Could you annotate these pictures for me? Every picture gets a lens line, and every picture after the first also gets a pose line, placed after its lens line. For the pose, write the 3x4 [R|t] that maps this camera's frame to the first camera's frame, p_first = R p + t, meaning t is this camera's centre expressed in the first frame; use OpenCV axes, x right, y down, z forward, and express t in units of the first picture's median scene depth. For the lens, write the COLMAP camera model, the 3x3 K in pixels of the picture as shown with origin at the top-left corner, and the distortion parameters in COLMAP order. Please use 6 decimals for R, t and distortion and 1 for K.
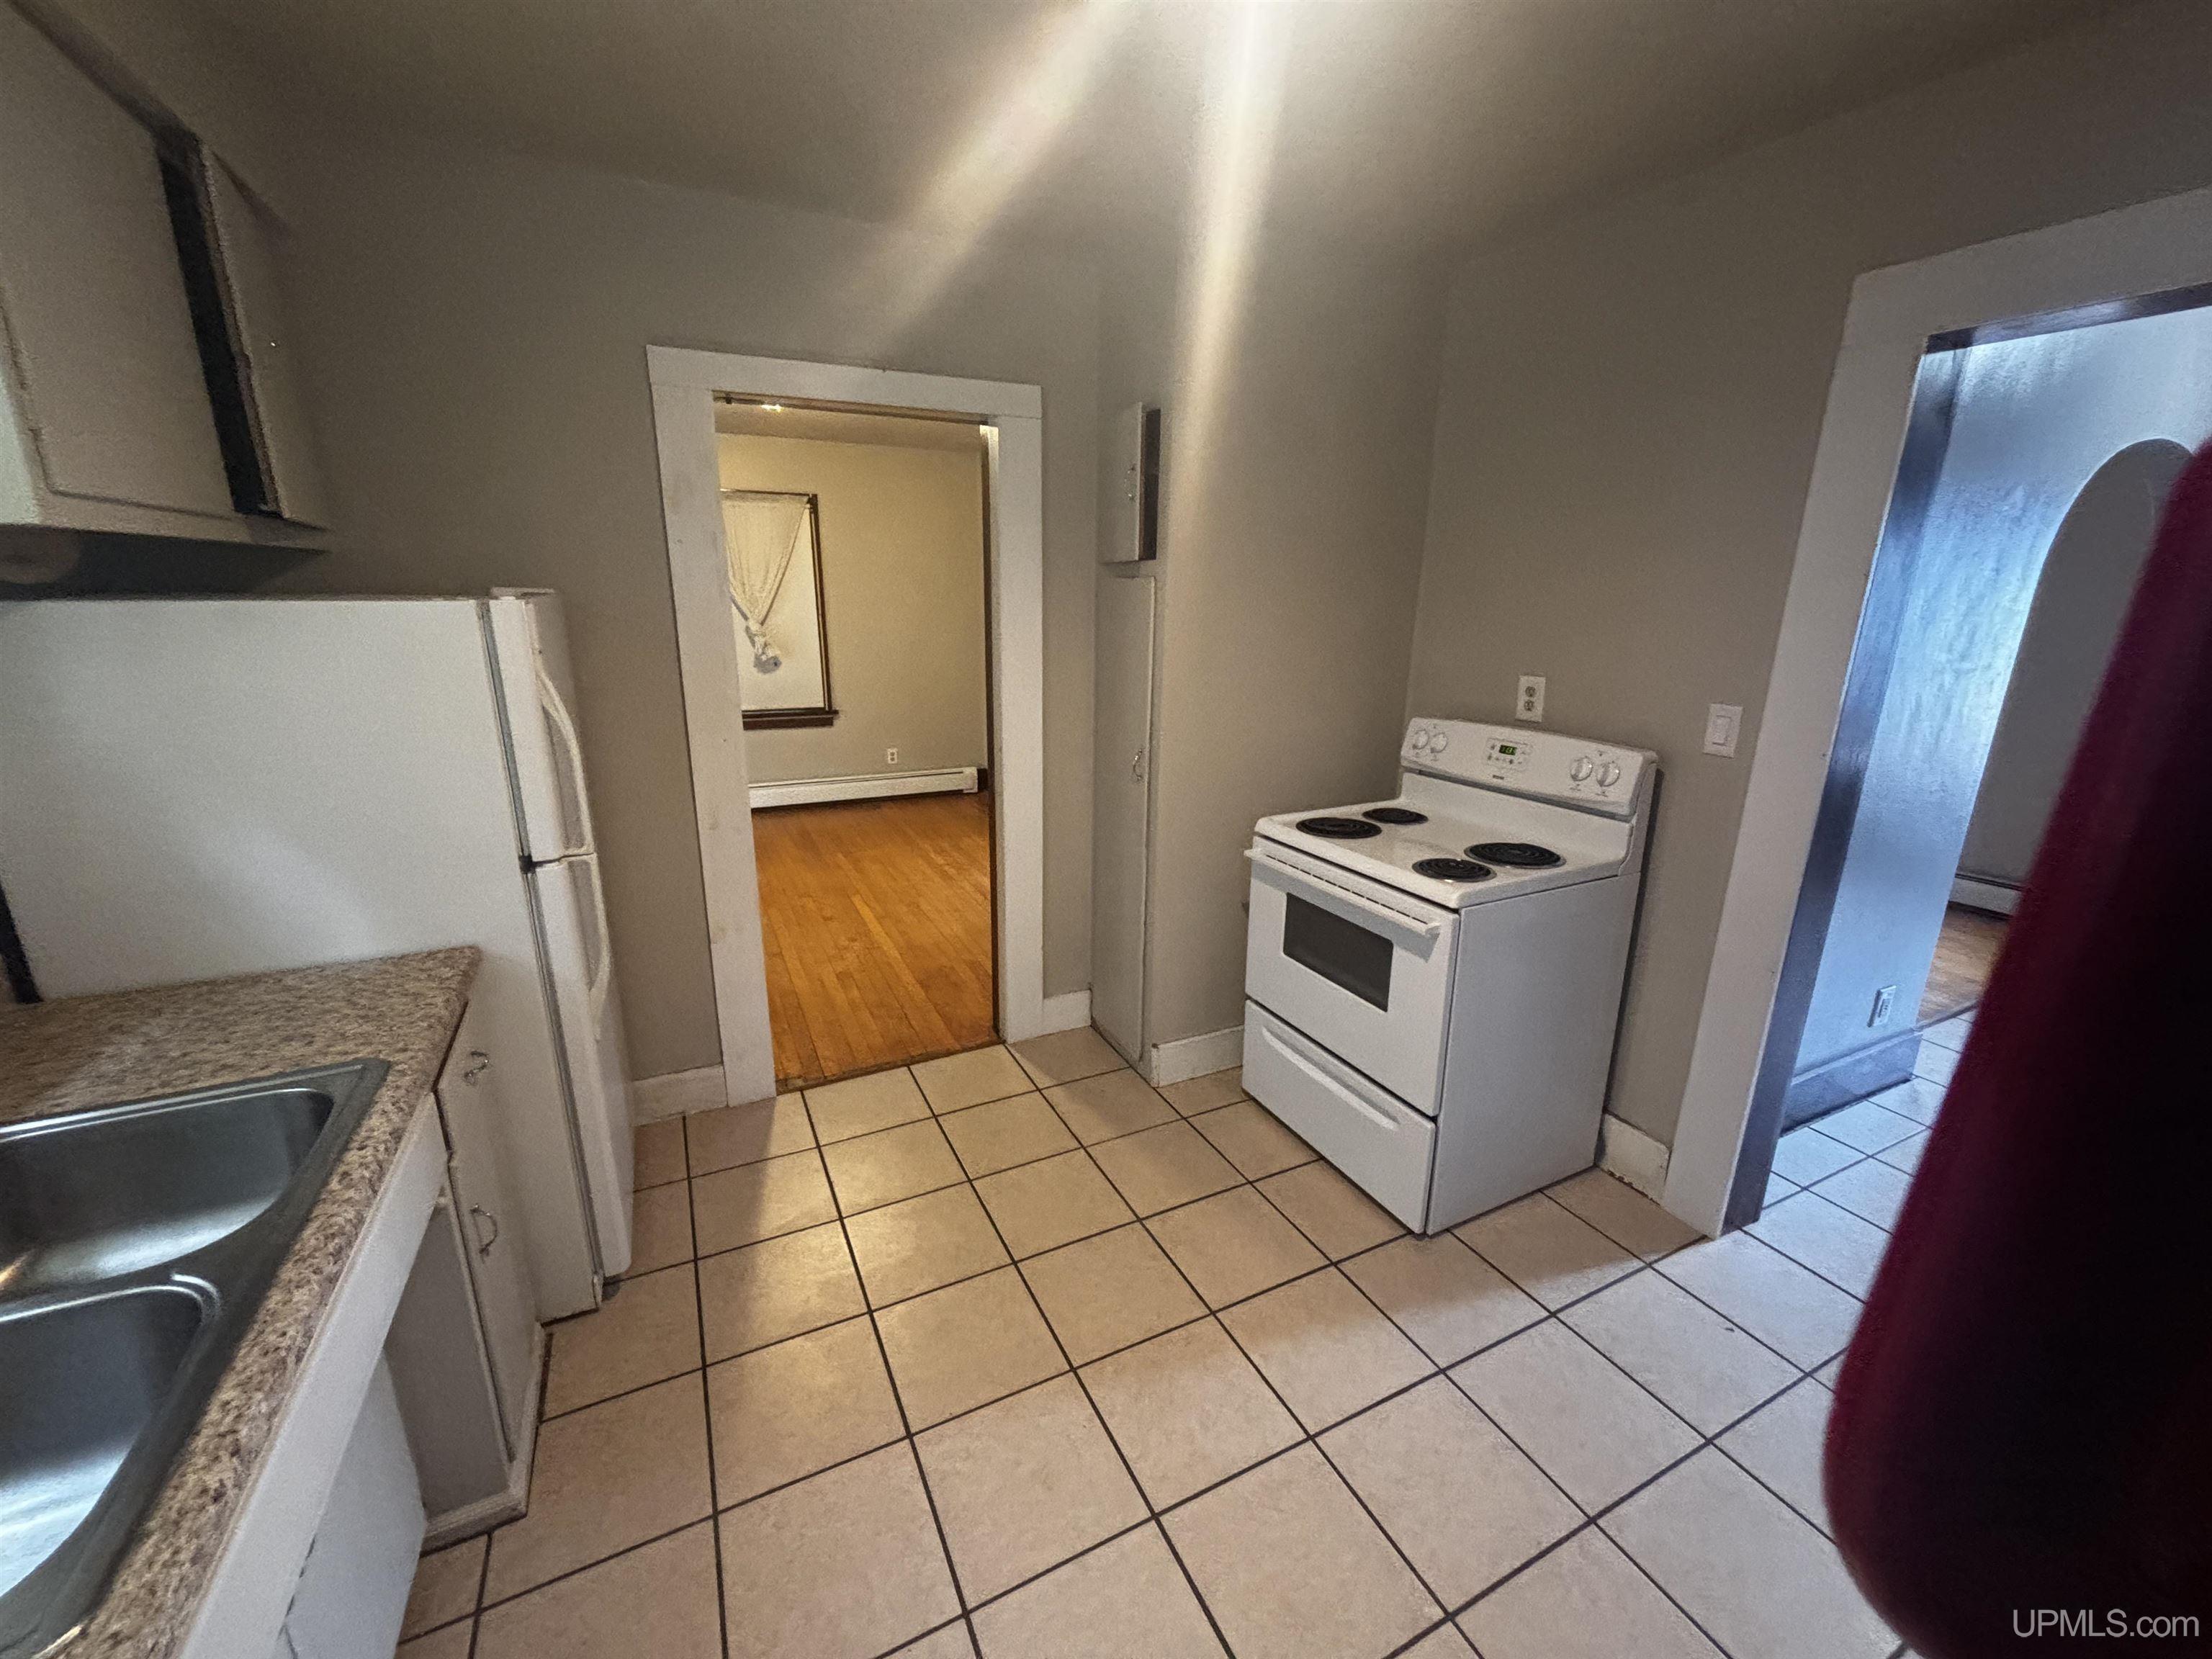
lens RADIAL K [[896.7, 0, 1114.7], [0, 896.7, 839.5], [0, 0, 1]] dist [0.000269, 0.000037]
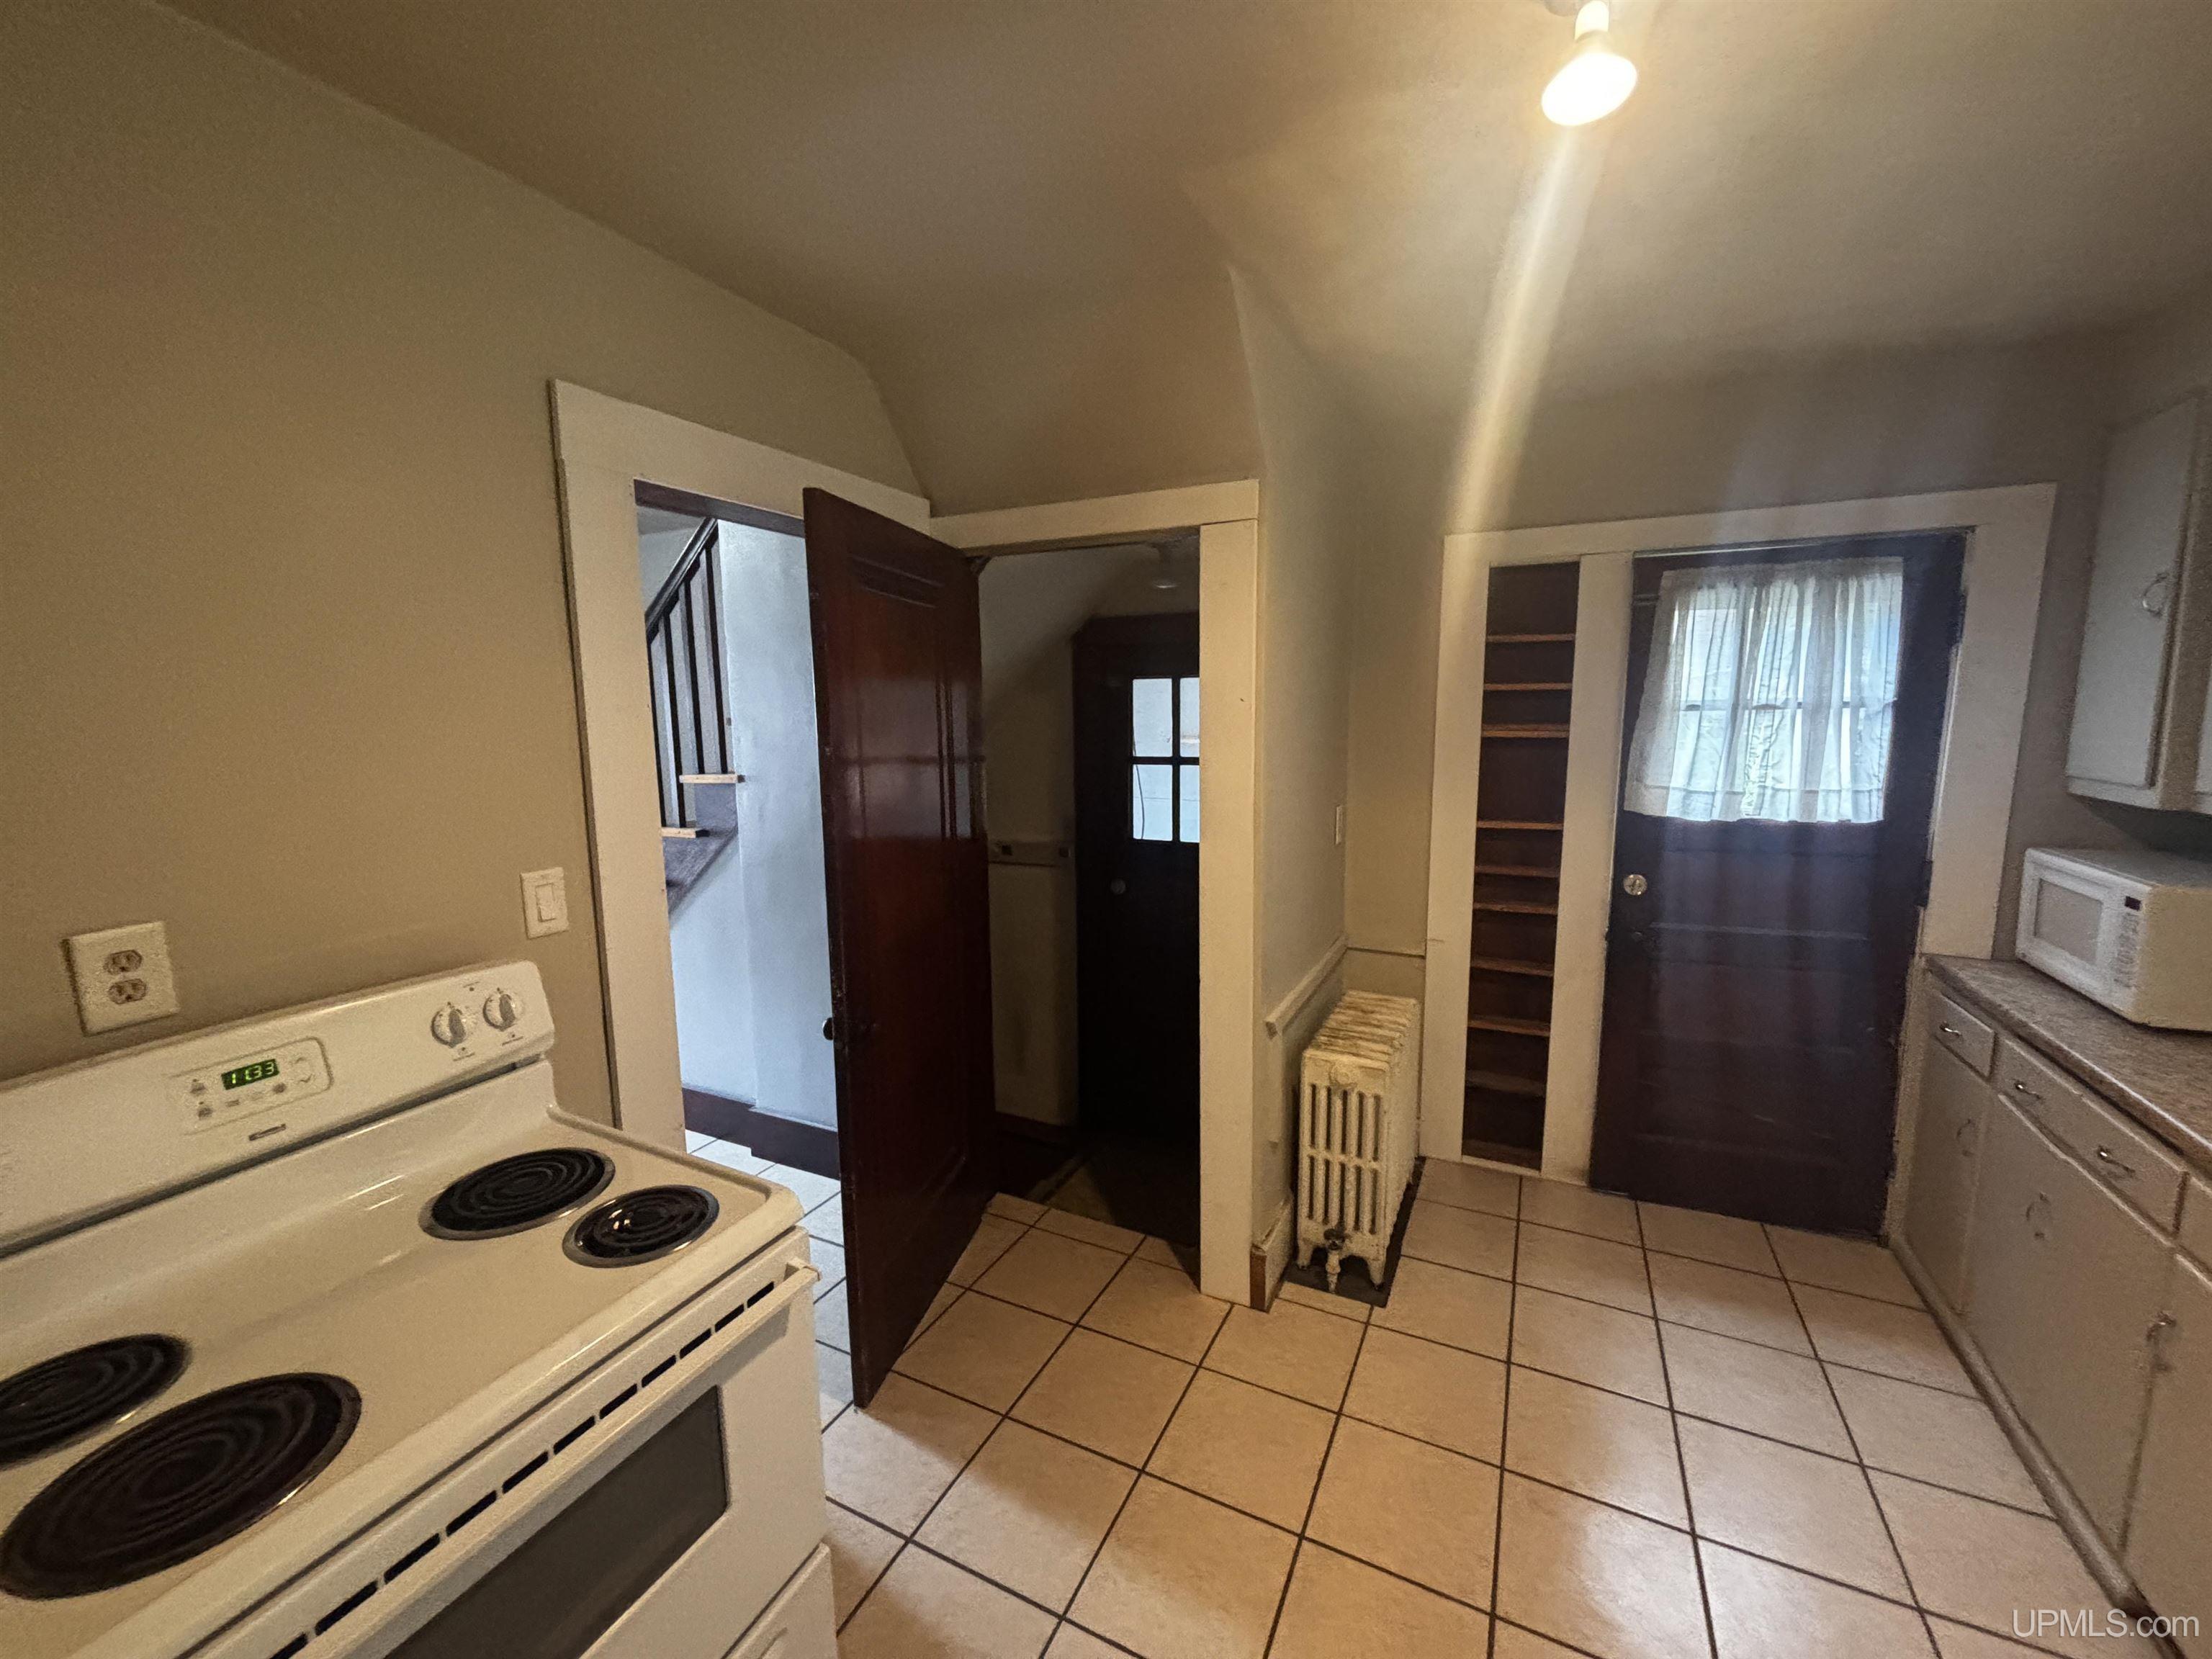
lens RADIAL K [[896.7, 0, 1101.6], [0, 896.7, 827.4], [0, 0, 1]] dist [0.000269, 0.000037]
pose [[-0.608907, -0.116433, 0.784650, -0.192481], [0.213370, 0.928672, 0.303384, -0.283774], [-0.764007, 0.352153, -0.540631, 0.930683]]
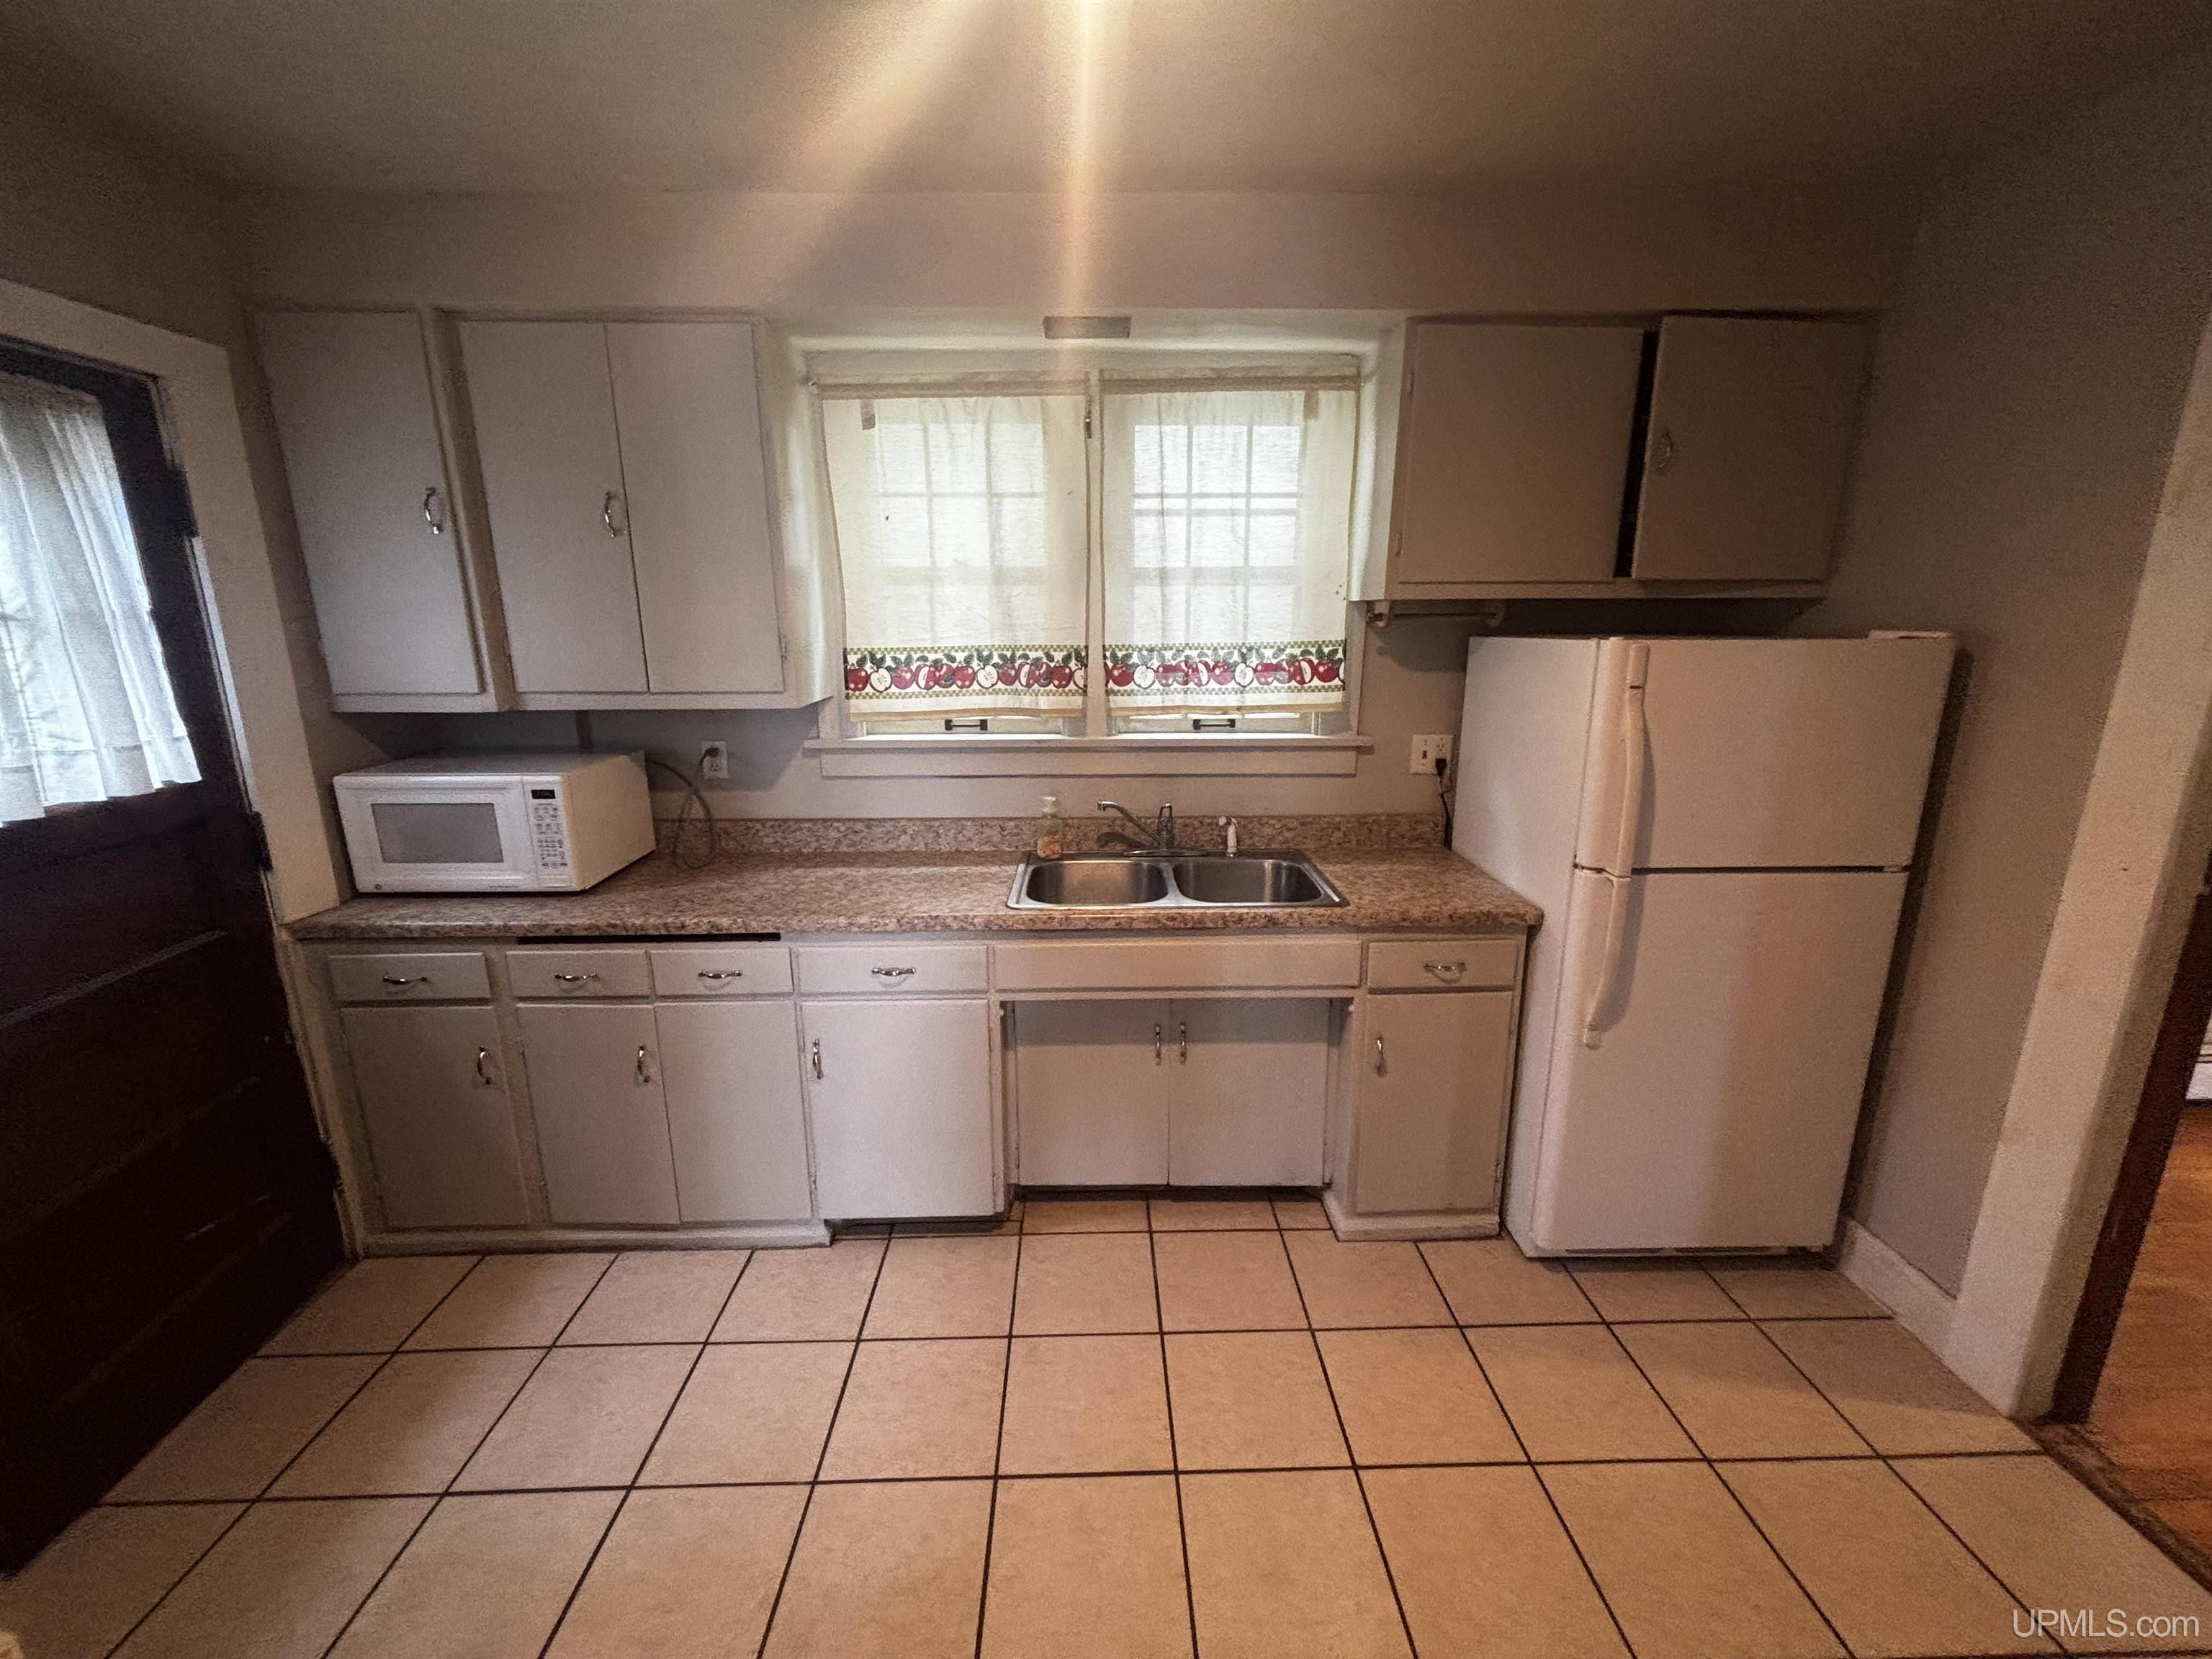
lens RADIAL K [[896.7, 0, 1108.3], [0, 896.7, 835.4], [0, 0, 1]] dist [0.000269, 0.000037]
pose [[-0.429556, 0.202626, -0.880014, 0.459392], [-0.246533, 0.911170, 0.330138, -0.176073], [0.868736, 0.358765, -0.341445, 0.618542]]
